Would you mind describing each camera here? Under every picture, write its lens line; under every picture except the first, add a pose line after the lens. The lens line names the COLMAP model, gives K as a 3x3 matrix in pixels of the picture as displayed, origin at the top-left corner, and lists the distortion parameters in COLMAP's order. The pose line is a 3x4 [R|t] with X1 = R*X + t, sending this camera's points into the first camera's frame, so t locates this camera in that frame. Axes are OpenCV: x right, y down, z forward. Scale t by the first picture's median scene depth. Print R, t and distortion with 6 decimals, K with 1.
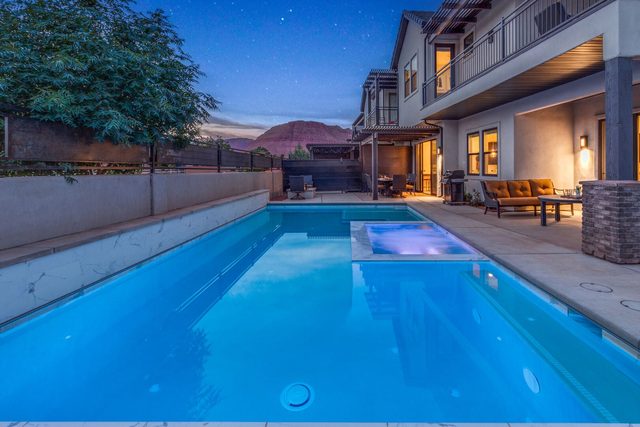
lens RADIAL K [[321.9, 0, 321.0], [0, 321.9, 172.3], [0, 0, 1]] dist [0.000397, -0.000087]
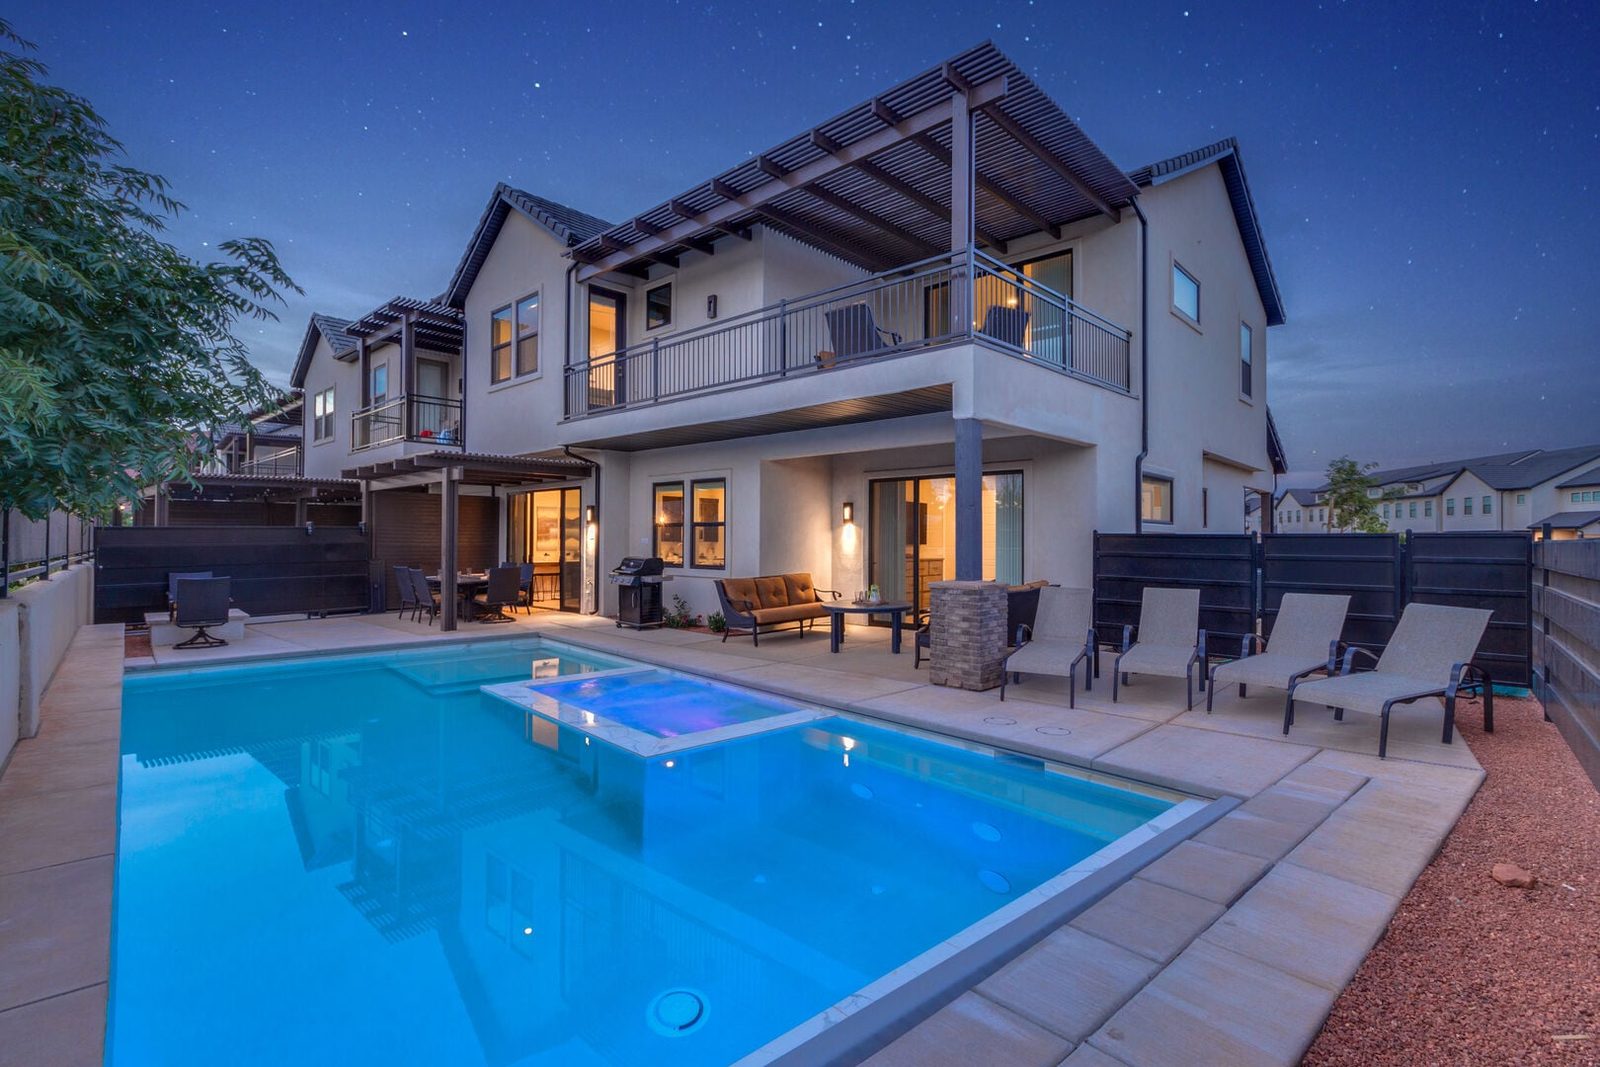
lens RADIAL K [[765.8, 0, 800.0], [0, 765.8, 533.5], [0, 0, 1]] dist [0.000893, -0.000346]
pose [[0.723602, 0.010408, 0.690139, -0.212956], [0.004837, 0.999785, -0.020149, -0.018228], [-0.690200, 0.017918, 0.723396, -0.008791]]
